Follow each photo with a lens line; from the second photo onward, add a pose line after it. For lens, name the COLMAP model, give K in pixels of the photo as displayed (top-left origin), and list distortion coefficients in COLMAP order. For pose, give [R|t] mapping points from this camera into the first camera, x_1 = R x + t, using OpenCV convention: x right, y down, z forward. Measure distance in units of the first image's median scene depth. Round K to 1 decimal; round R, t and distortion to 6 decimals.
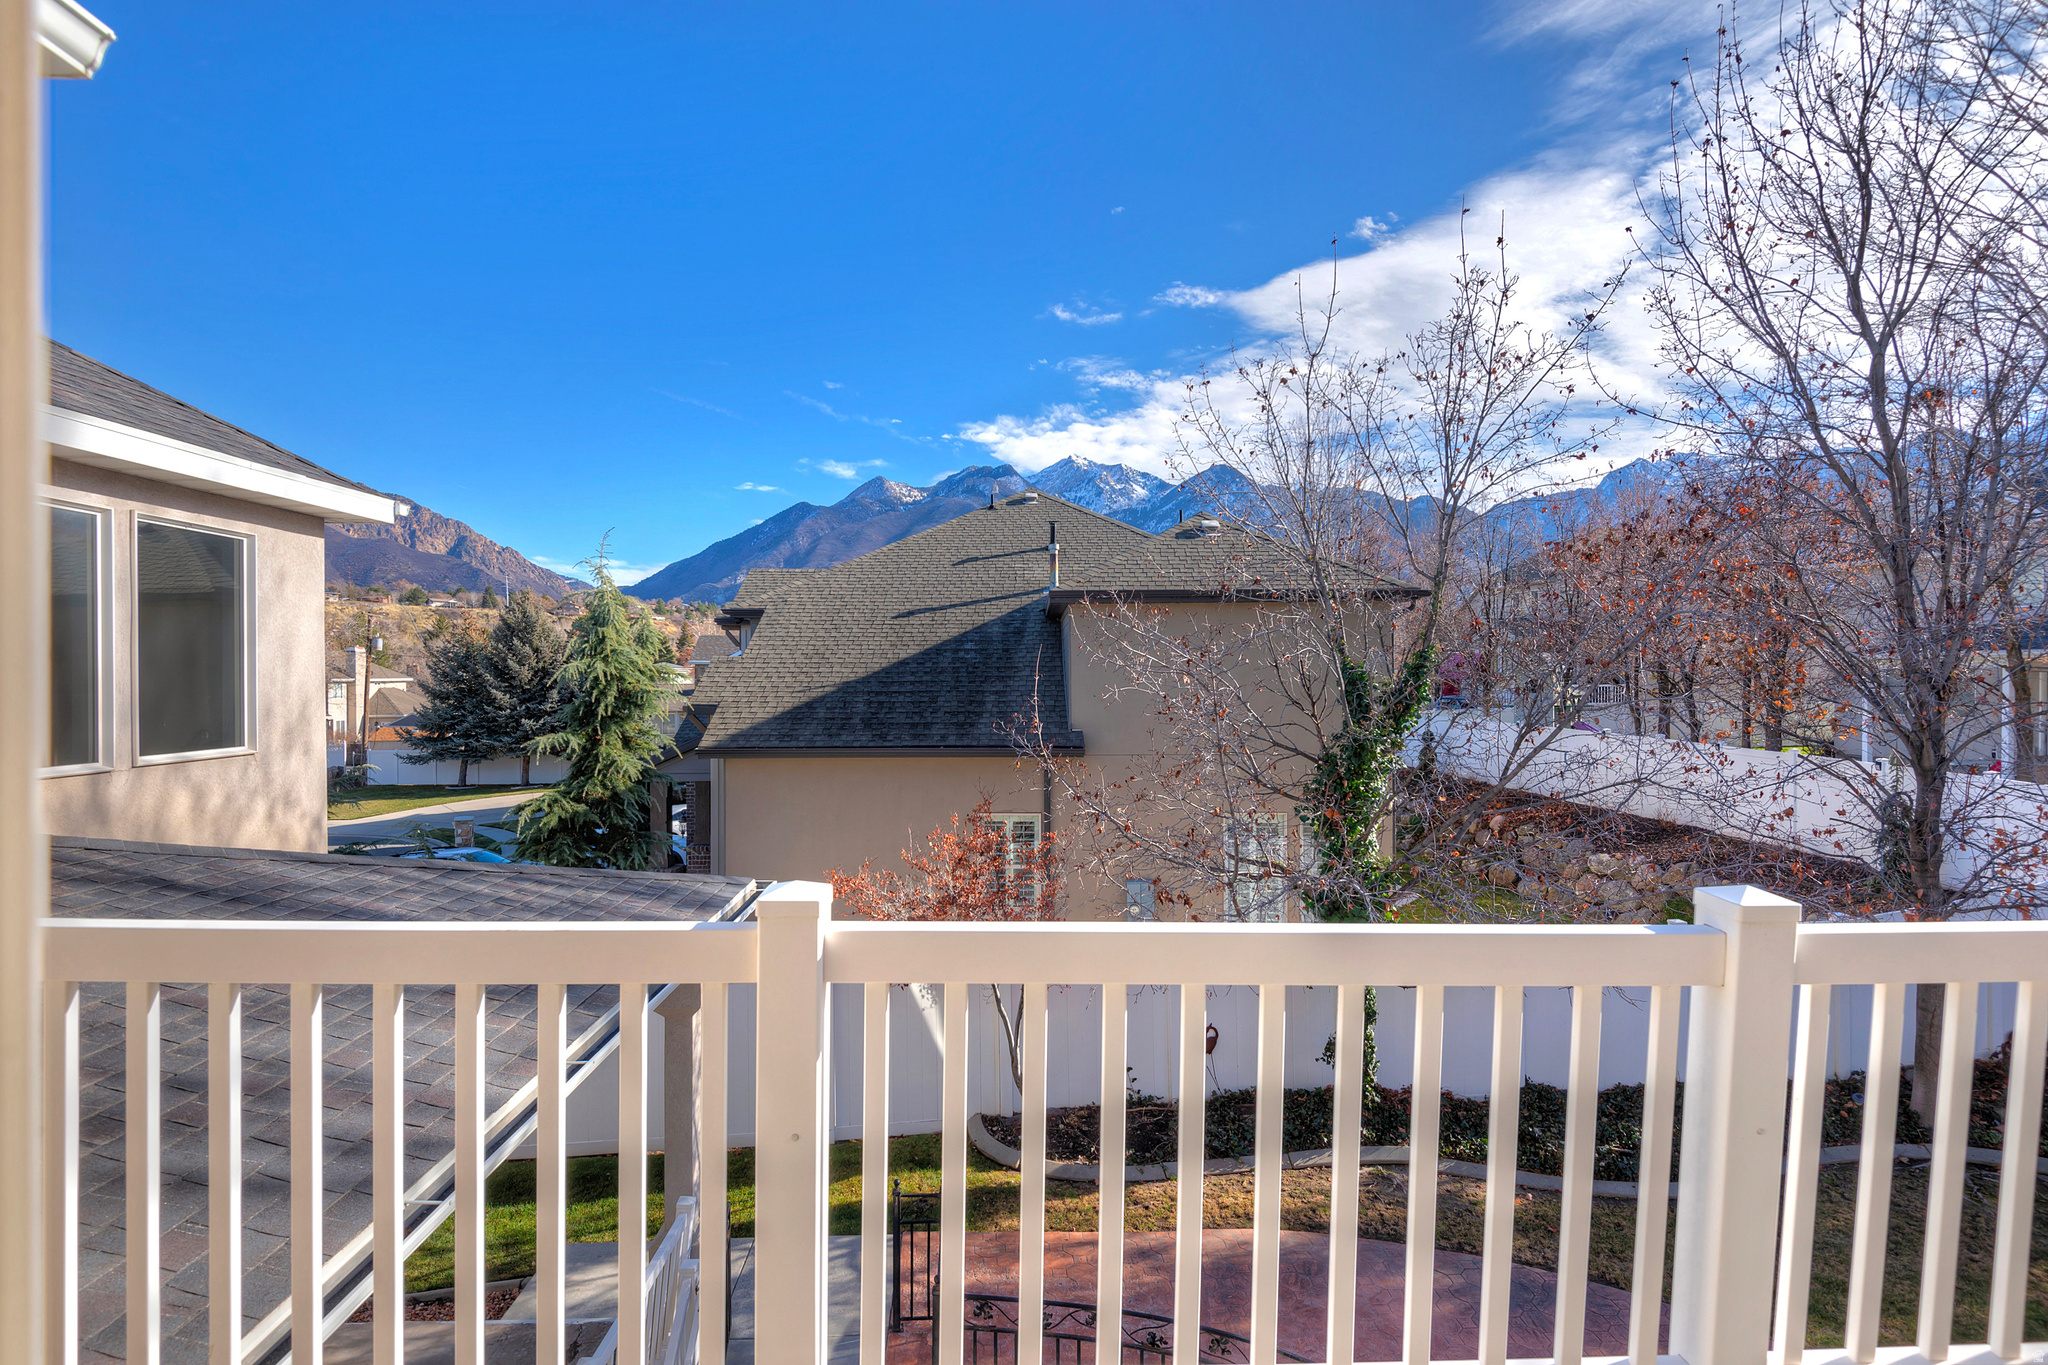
lens RADIAL K [[992.9, 0, 1032.1], [0, 992.9, 711.6], [0, 0, 1]] dist [0.001365, -0.000396]
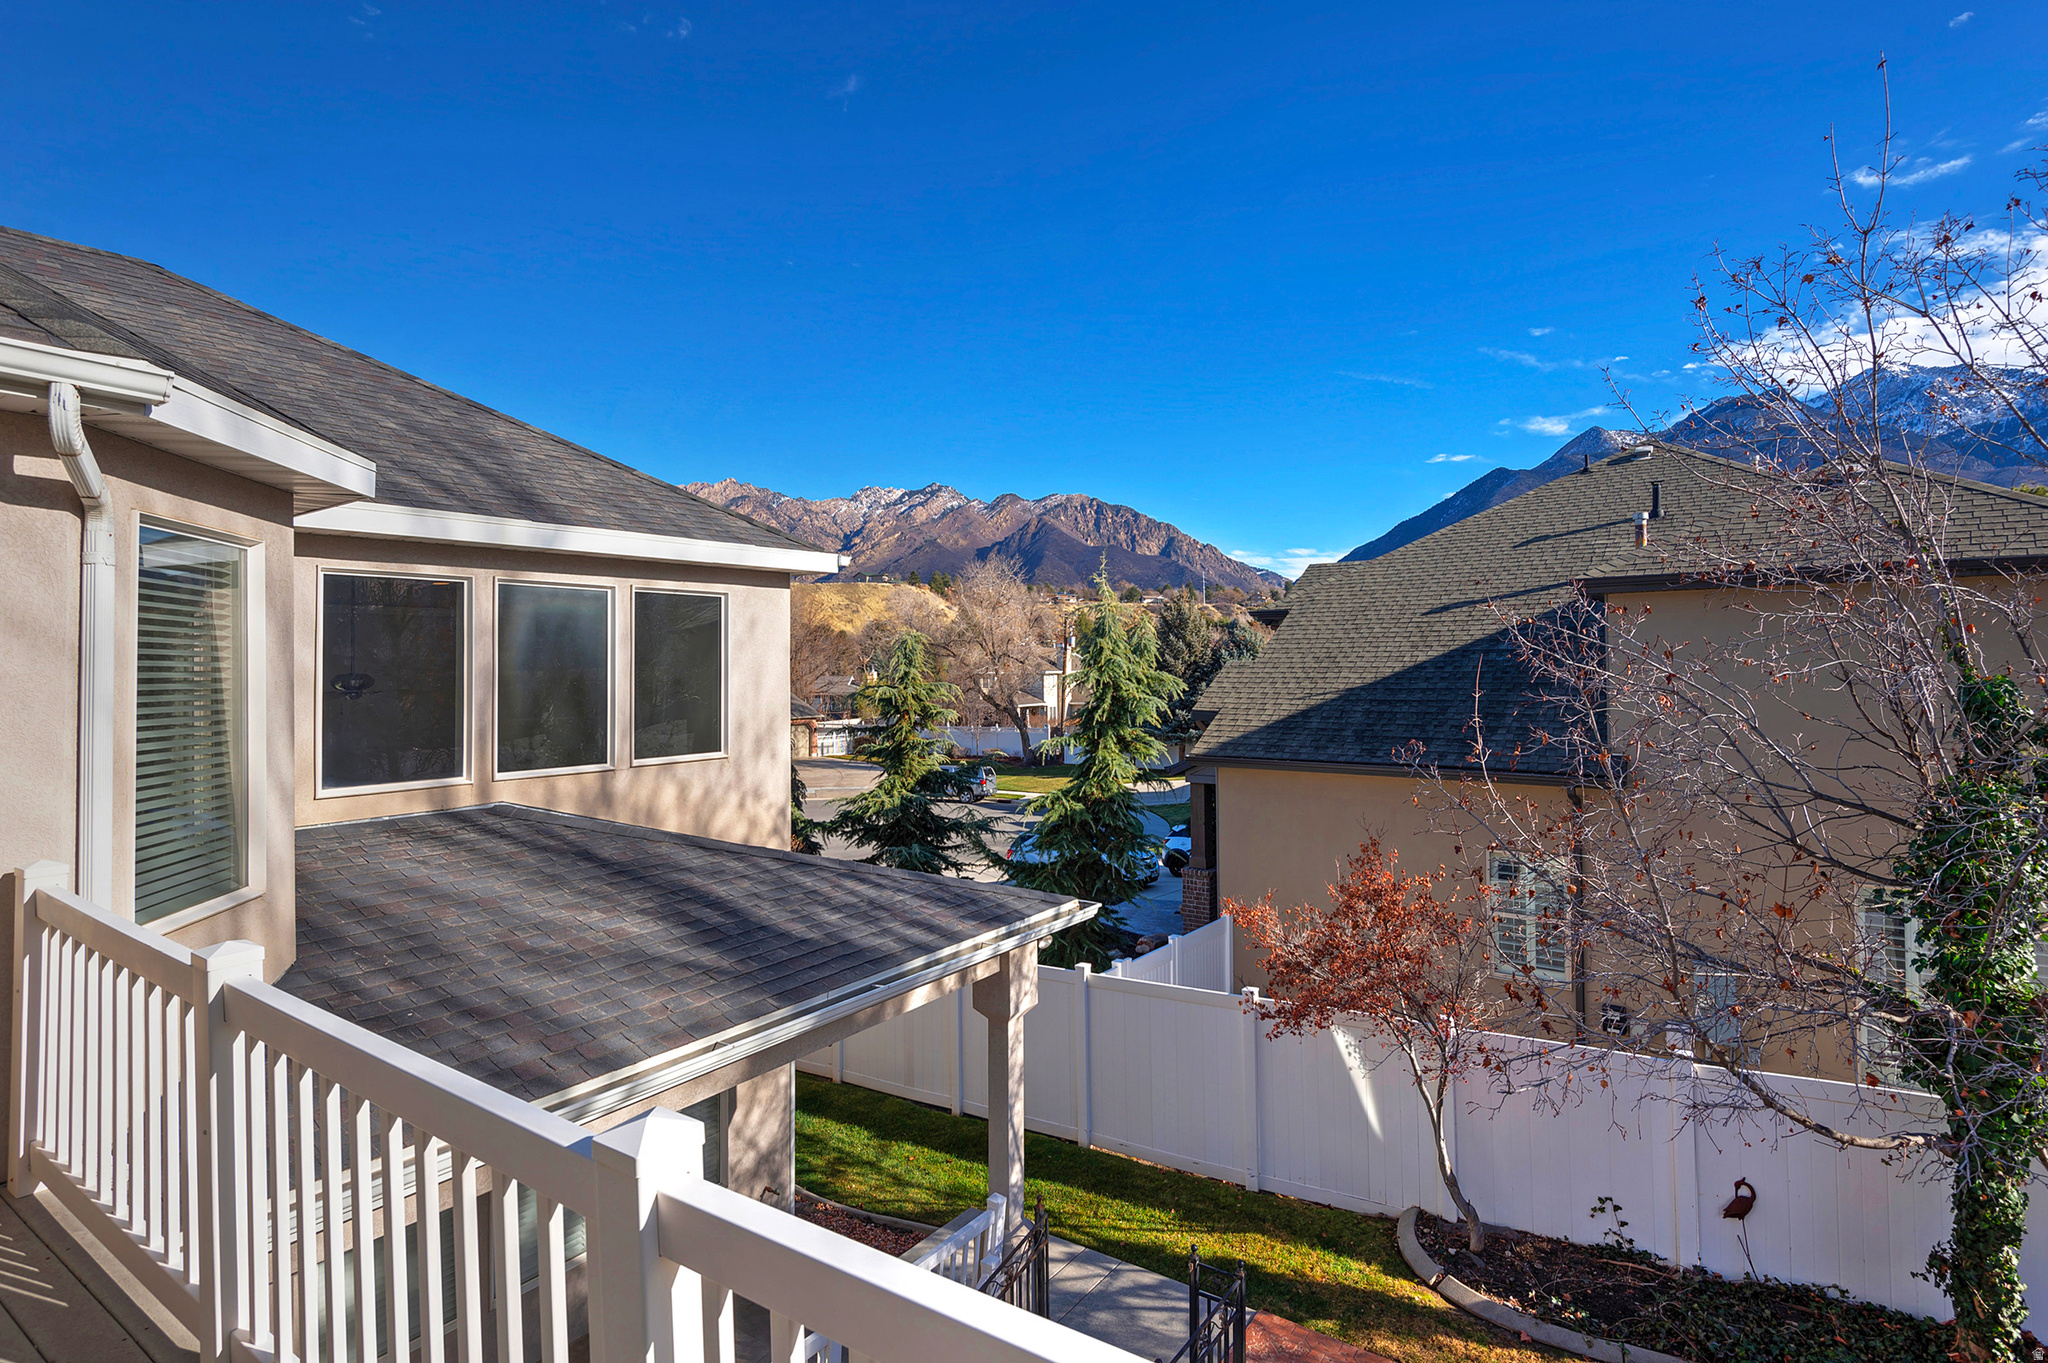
lens RADIAL K [[1038.7, 0, 1024.0], [0, 1038.7, 681.5], [0, 0, 1]] dist [0.001635, -0.015477]
pose [[0.789217, 0.002005, -0.614111, 0.165653], [-0.013135, 0.999821, -0.013617, -0.019949], [0.613974, 0.018813, 0.789102, 0.063889]]
